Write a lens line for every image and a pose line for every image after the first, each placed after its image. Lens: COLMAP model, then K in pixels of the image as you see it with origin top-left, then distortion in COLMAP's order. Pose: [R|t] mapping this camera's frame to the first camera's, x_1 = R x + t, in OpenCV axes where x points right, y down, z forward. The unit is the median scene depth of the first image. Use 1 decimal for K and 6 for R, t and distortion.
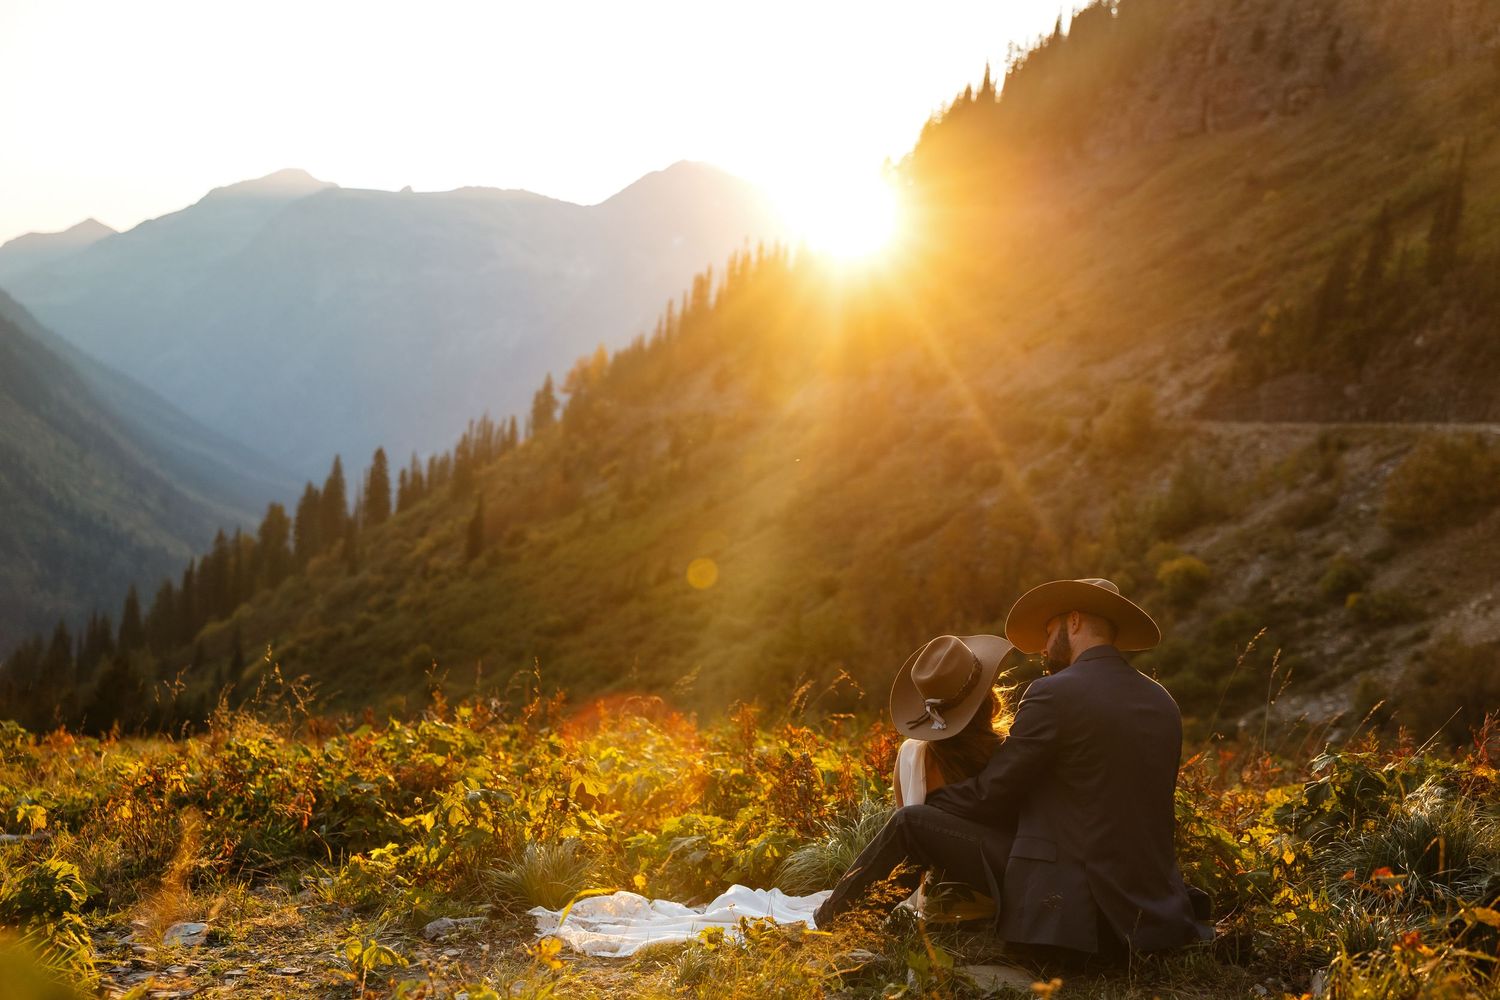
lens RADIAL K [[1731.5, 0, 751.0], [0, 1731.5, 488.1], [0, 0, 1]] dist [0.006785, 0.000000]
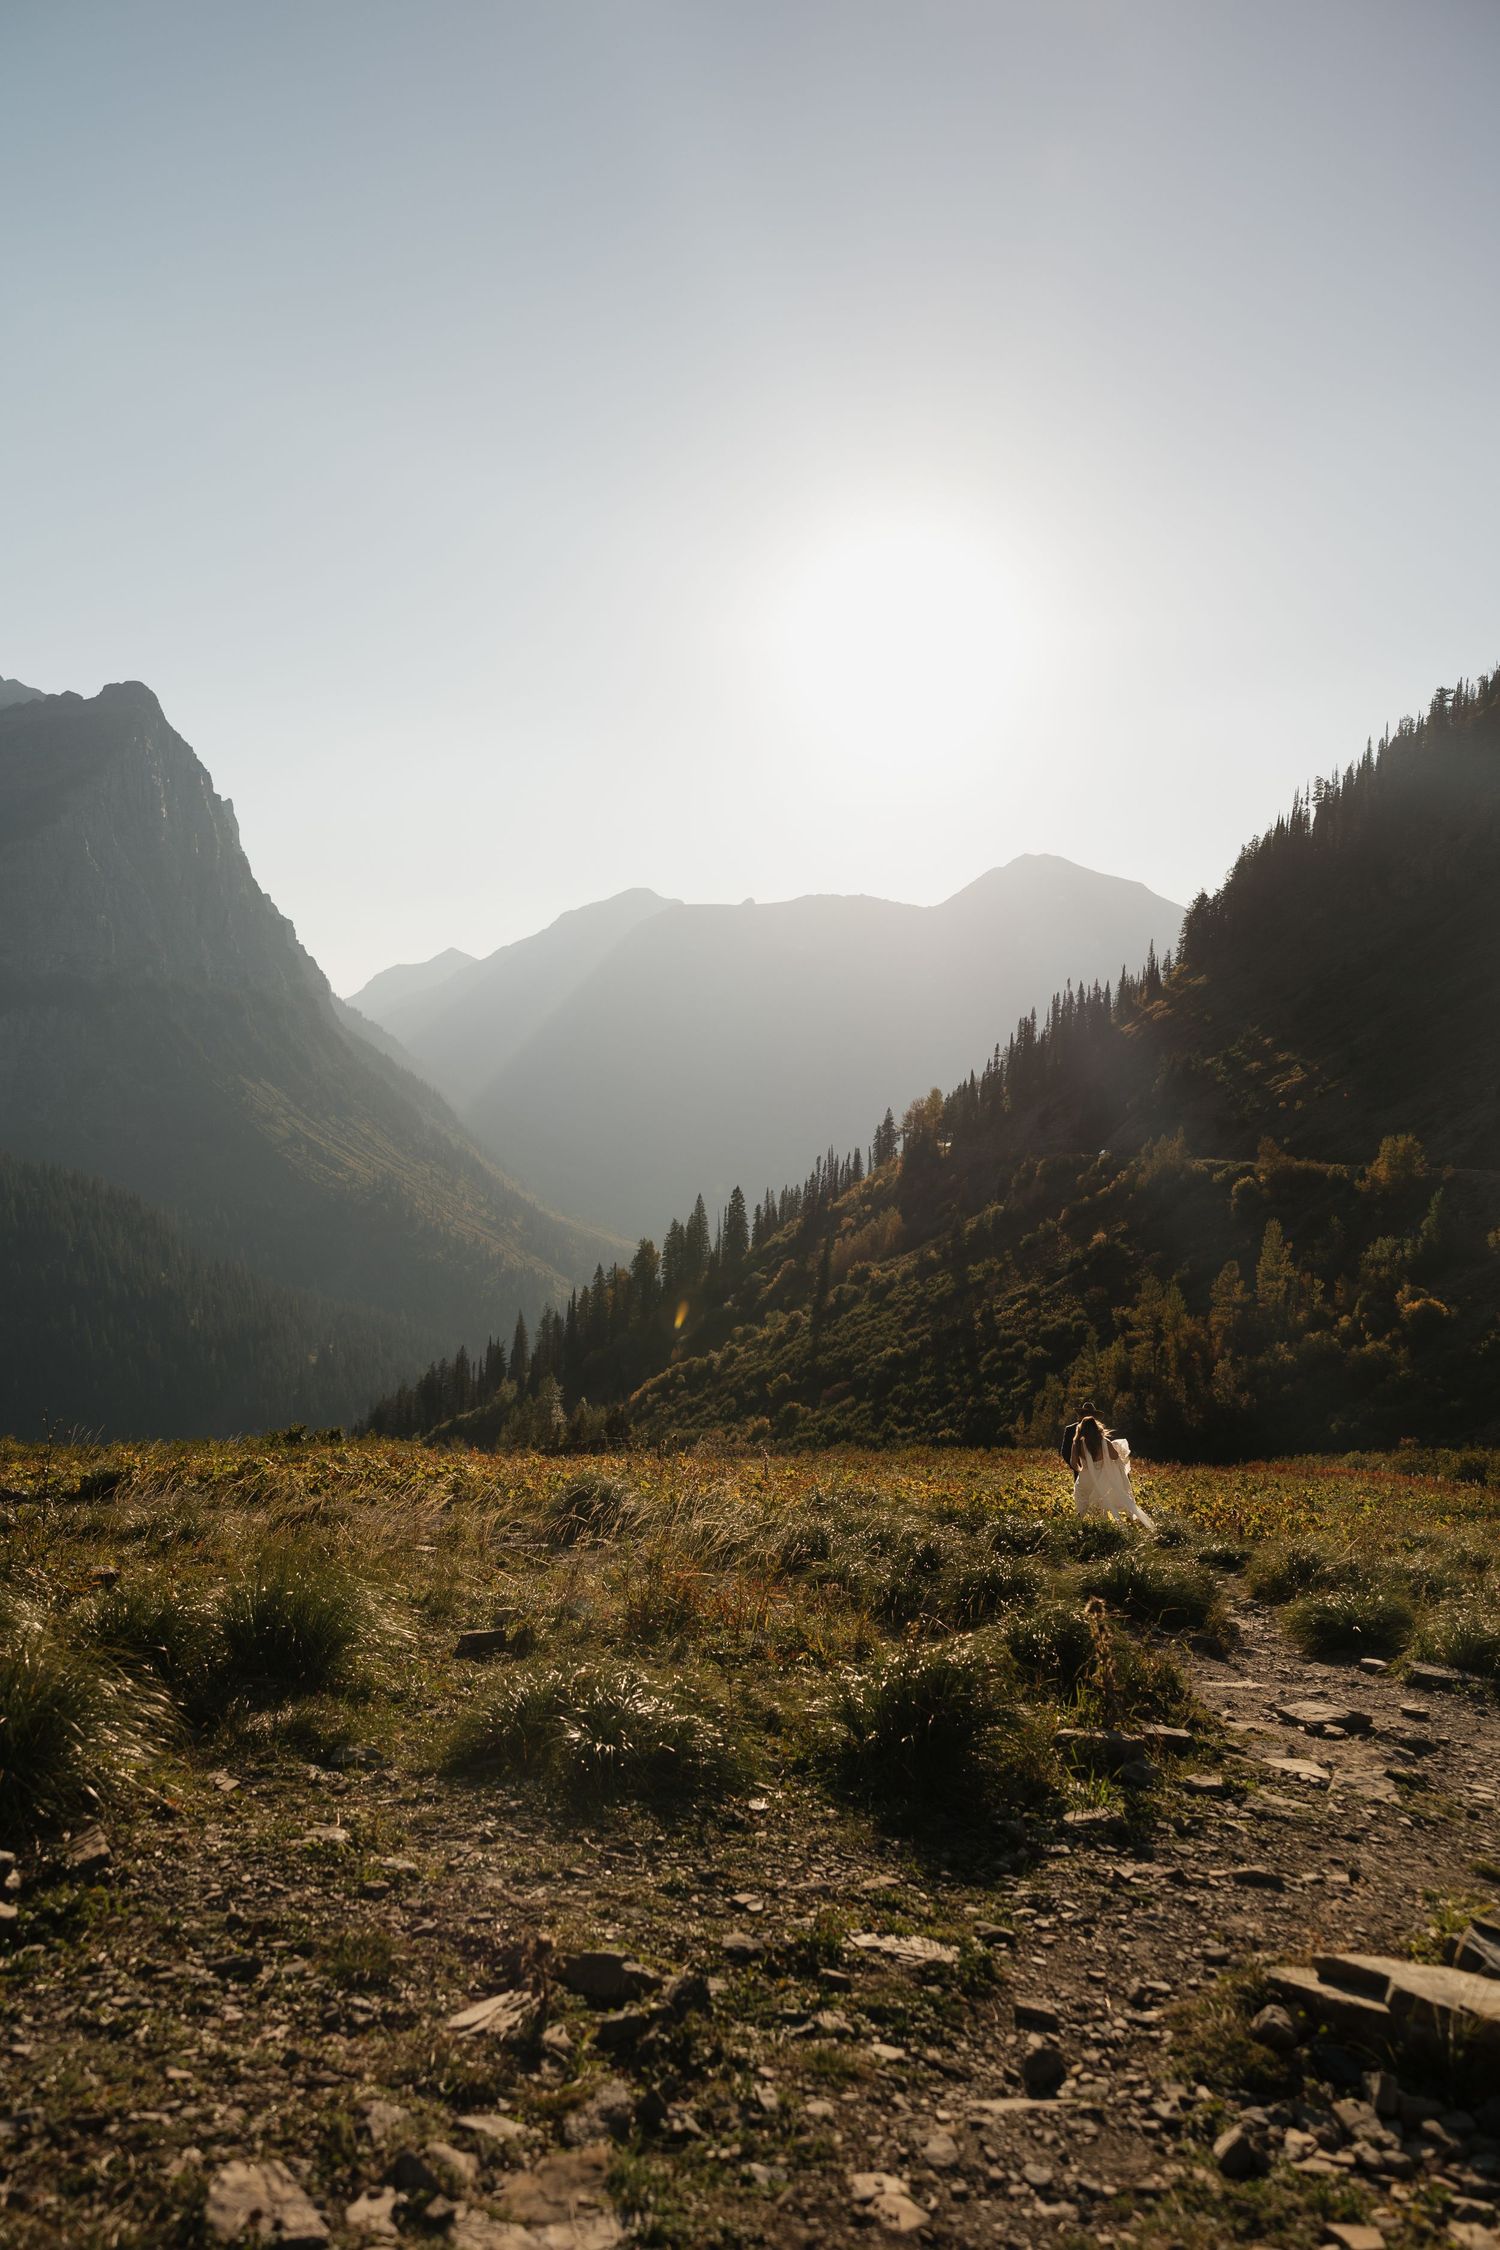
lens RADIAL K [[1777.2, 0, 735.6], [0, 1777.2, 1116.9], [0, 0, 1]] dist [0.003229, 0.009374]
pose [[0.977938, -0.038451, -0.205324, 0.020044], [0.029491, 0.998482, -0.046521, -0.017323], [0.206801, 0.039440, 0.977588, -0.115460]]
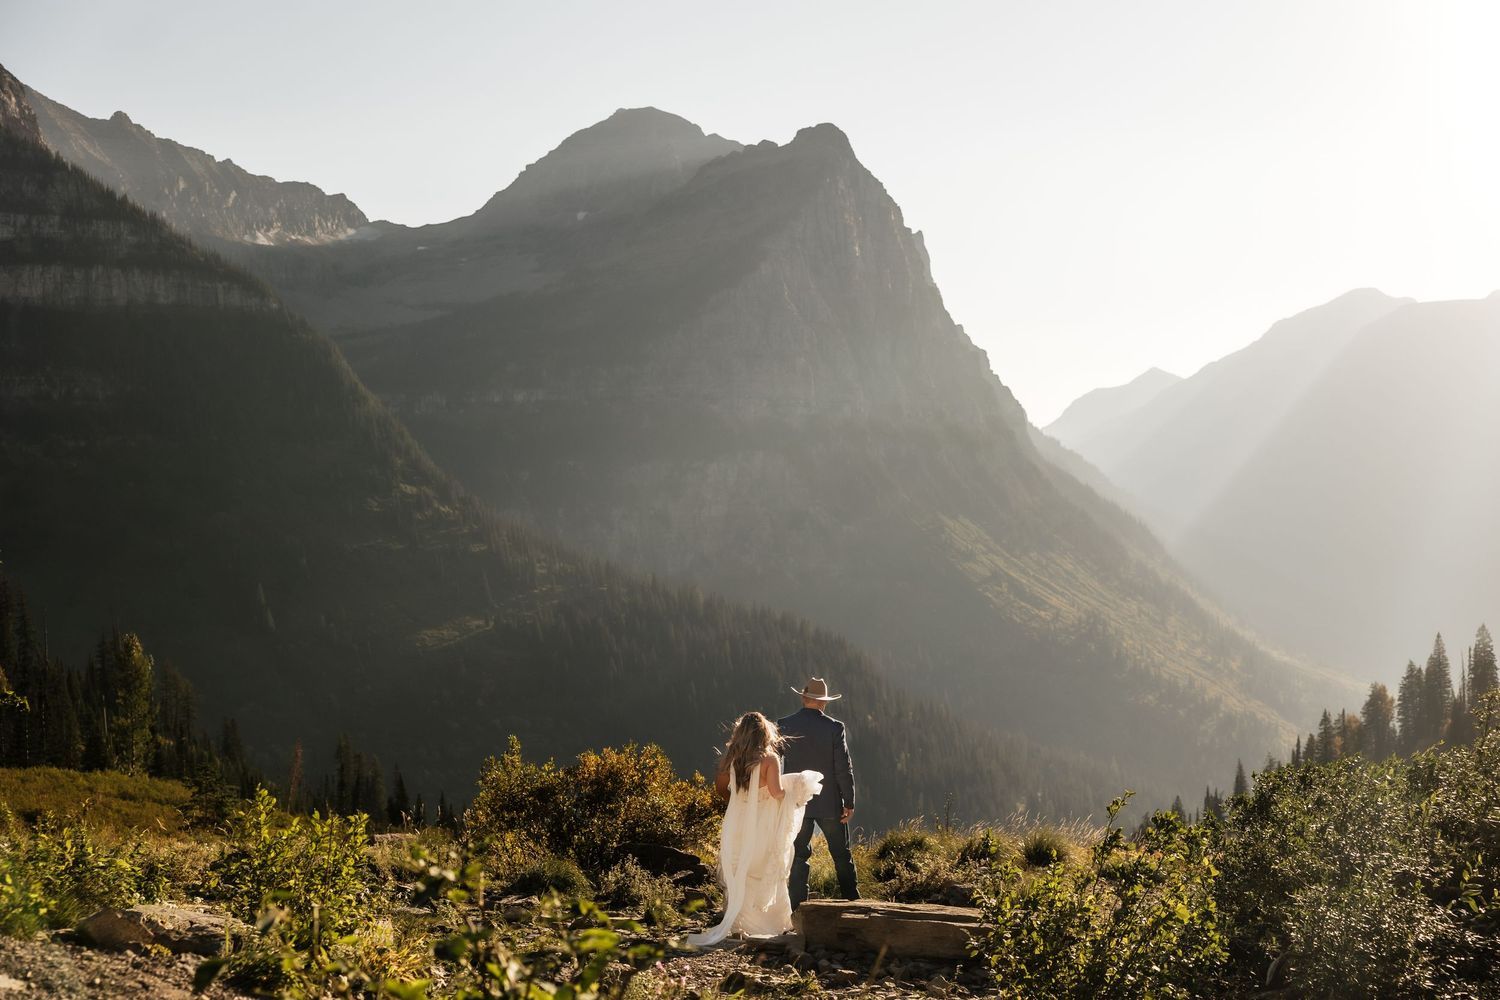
lens RADIAL K [[1891.7, 0, 743.0], [0, 1891.7, 490.1], [0, 0, 1]] dist [0.010169, 0.000000]
pose [[0.833584, -0.078750, -0.546751, 0.034434], [0.034793, 0.995306, -0.090310, -0.019482], [0.551296, 0.056258, 0.832411, -0.149965]]
